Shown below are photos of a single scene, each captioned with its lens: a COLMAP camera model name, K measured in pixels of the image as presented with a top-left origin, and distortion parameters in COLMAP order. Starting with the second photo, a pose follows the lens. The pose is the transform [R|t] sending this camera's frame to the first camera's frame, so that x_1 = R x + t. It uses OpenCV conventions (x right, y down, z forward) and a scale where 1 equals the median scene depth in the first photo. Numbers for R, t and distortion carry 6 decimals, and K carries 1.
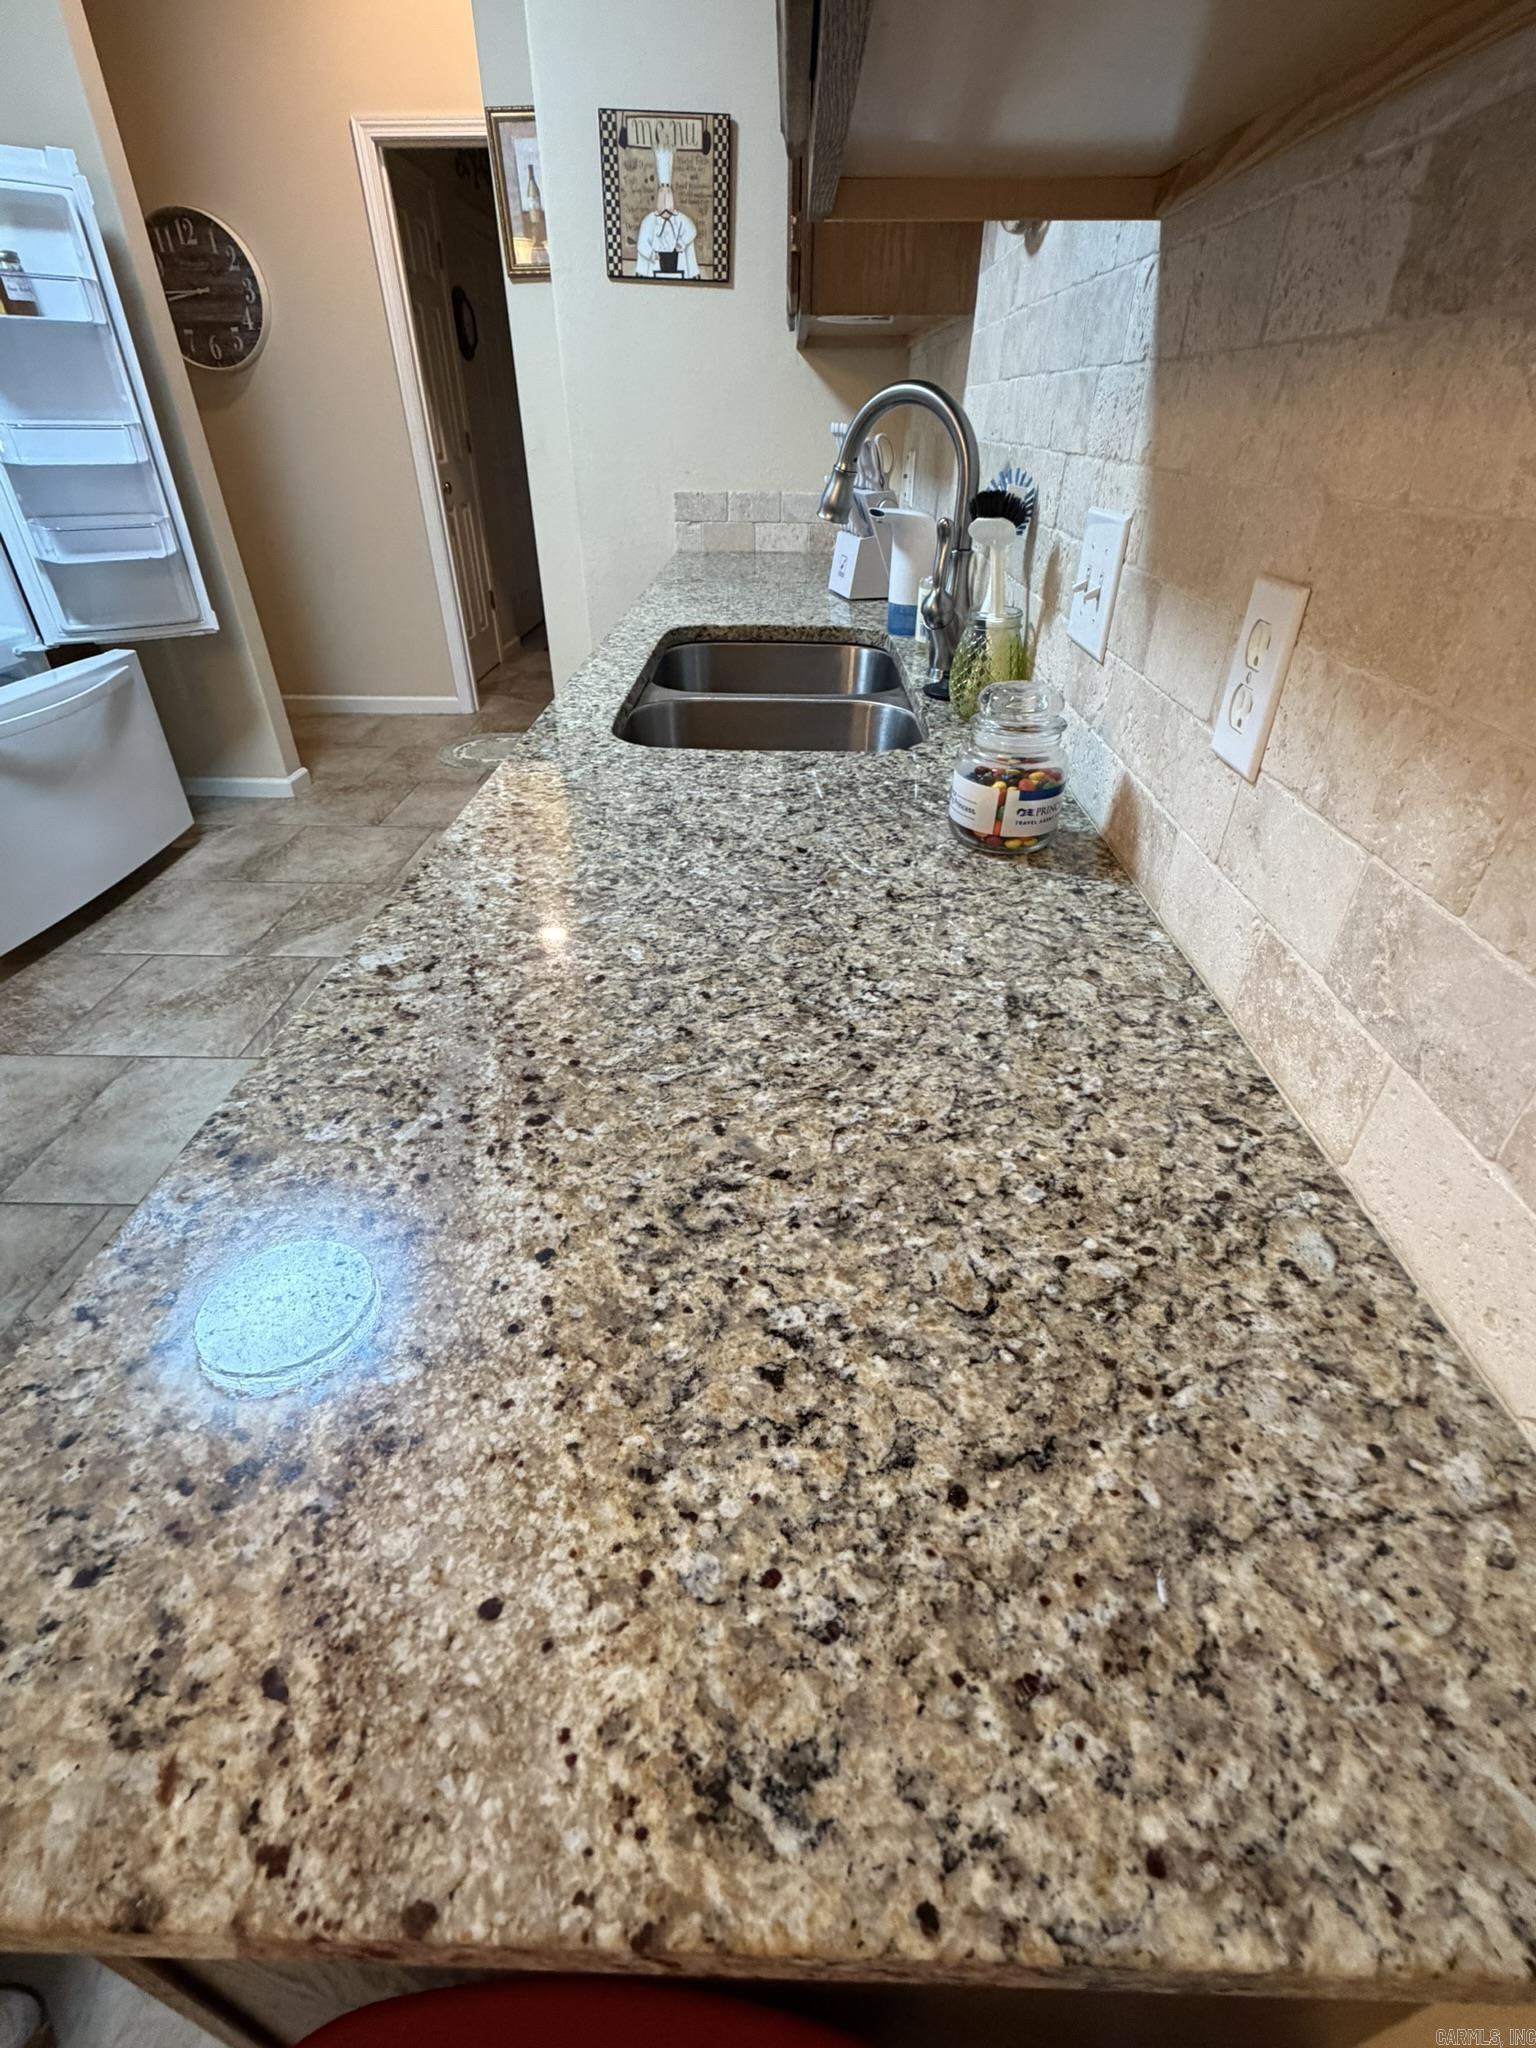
lens RADIAL K [[912.1, 0, 758.1], [0, 912.1, 1021.0], [0, 0, 1]] dist [0.002289, 0.000176]
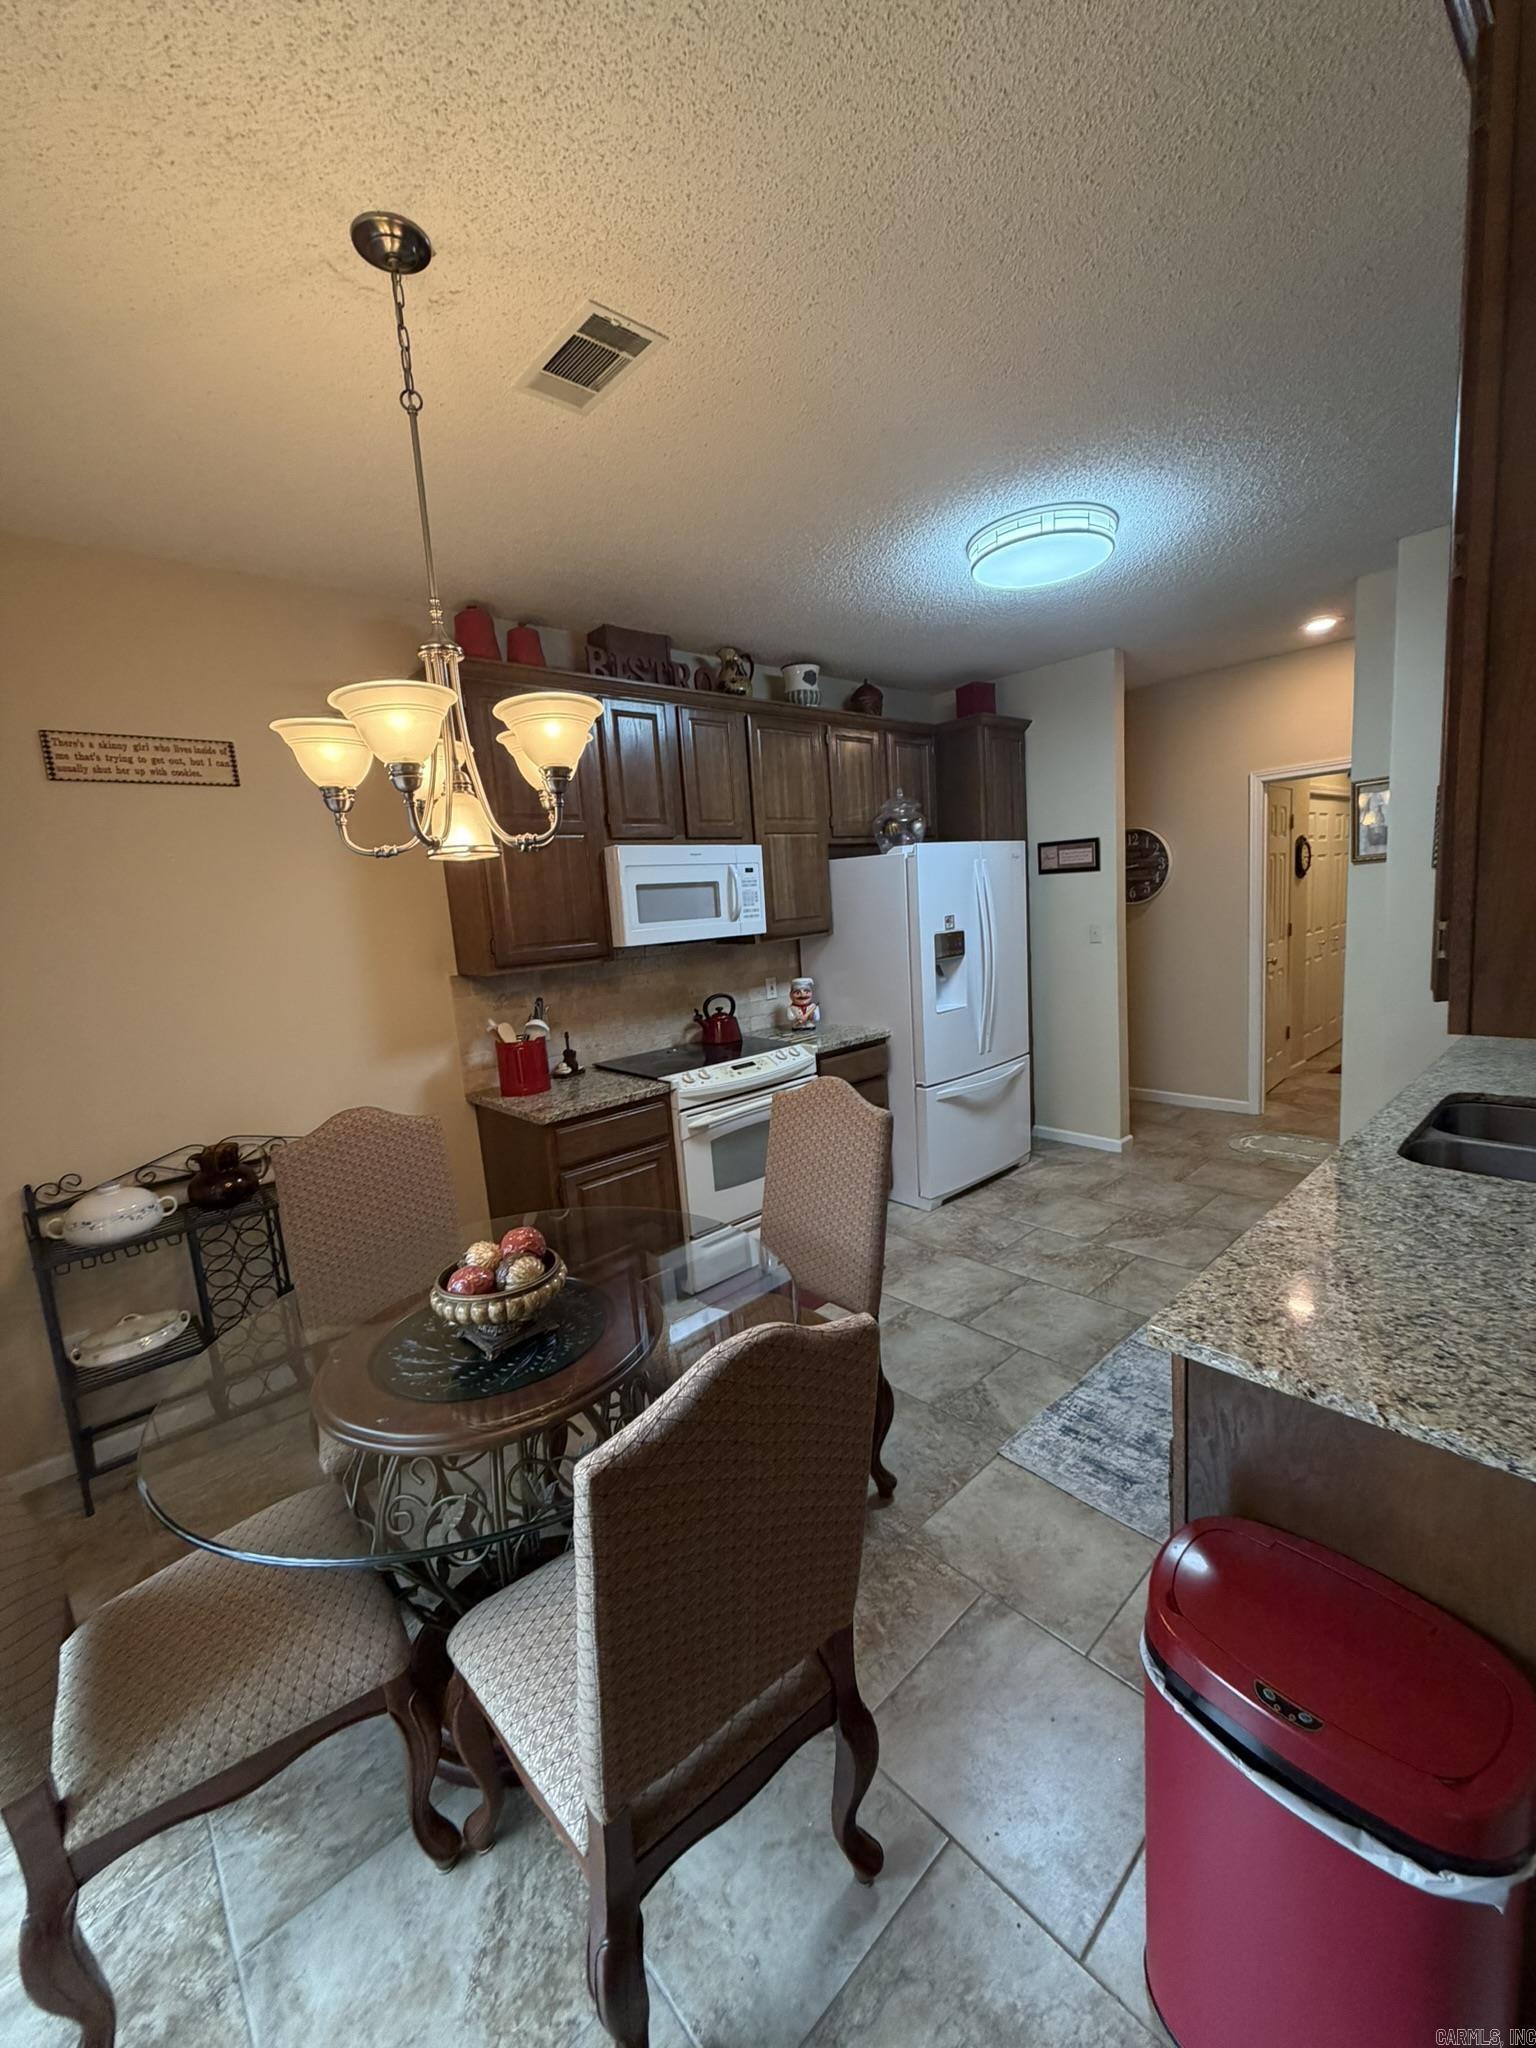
lens RADIAL K [[818.5, 0, 770.9], [0, 818.5, 1016.8], [0, 0, 1]] dist [-0.001994, 0.000542]
pose [[0.693673, 0.054769, -0.718205, 0.118994], [-0.339865, 0.904016, -0.259318, 0.263523], [0.635066, 0.423975, 0.645706, -0.887367]]
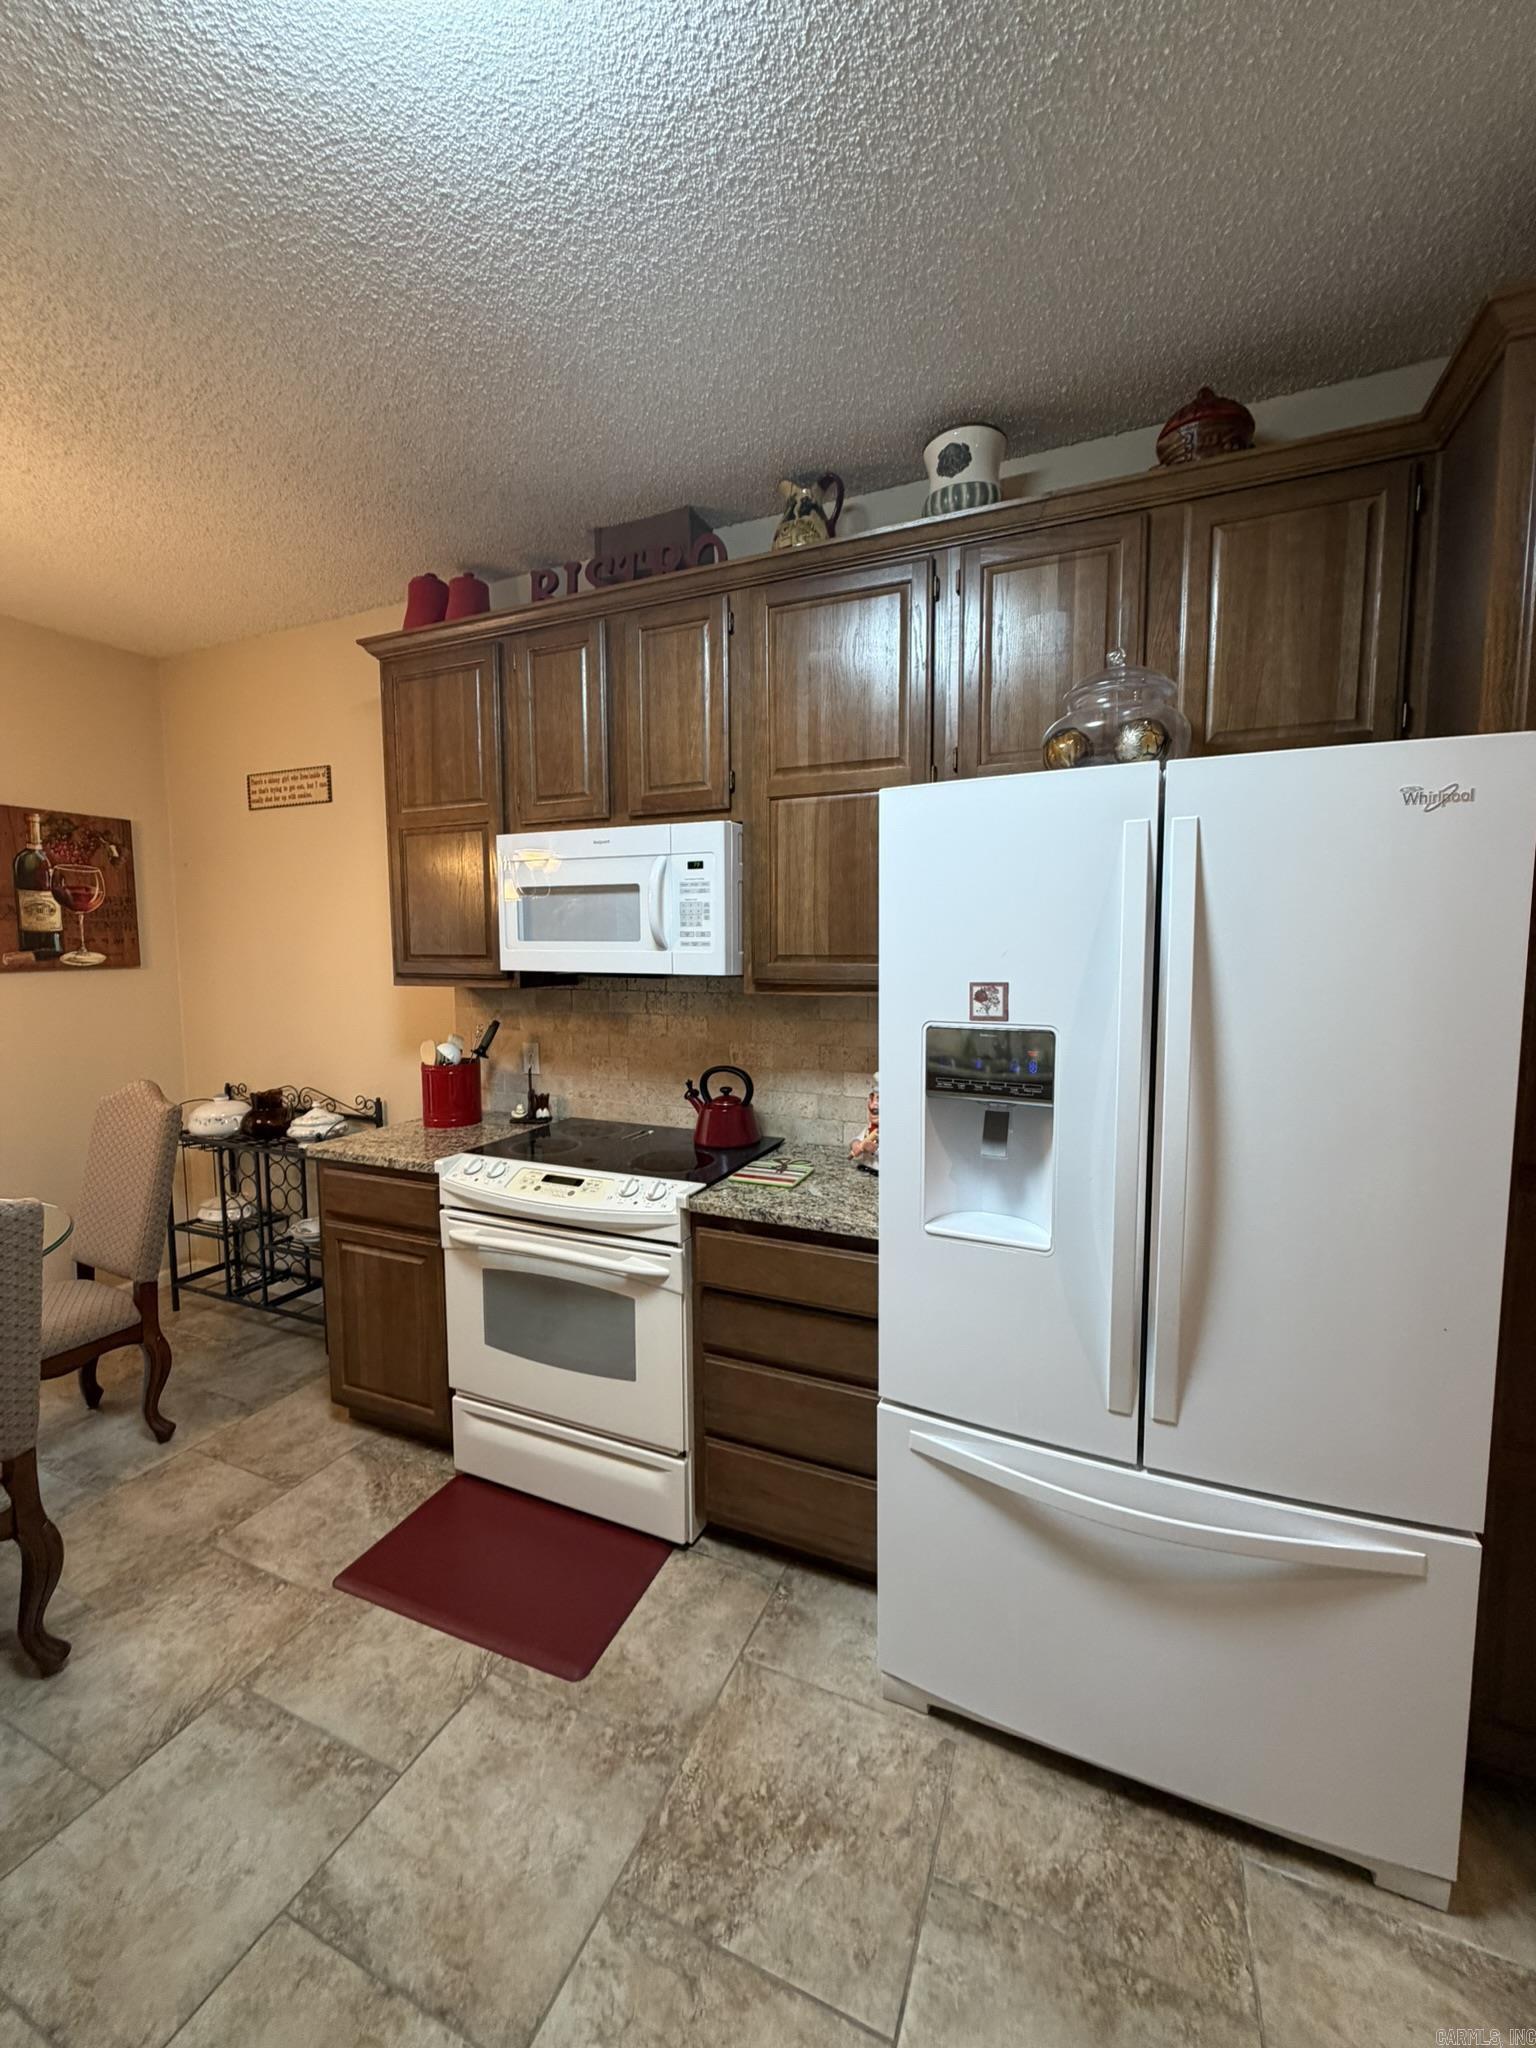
lens RADIAL K [[818.5, 0, 770.9], [0, 818.5, 1016.8], [0, 0, 1]] dist [-0.001994, 0.000542]
pose [[-0.377786, 0.080477, -0.922389, -0.553172], [-0.512821, 0.811268, 0.280820, -1.298223], [0.770904, 0.579110, -0.265215, 1.569474]]
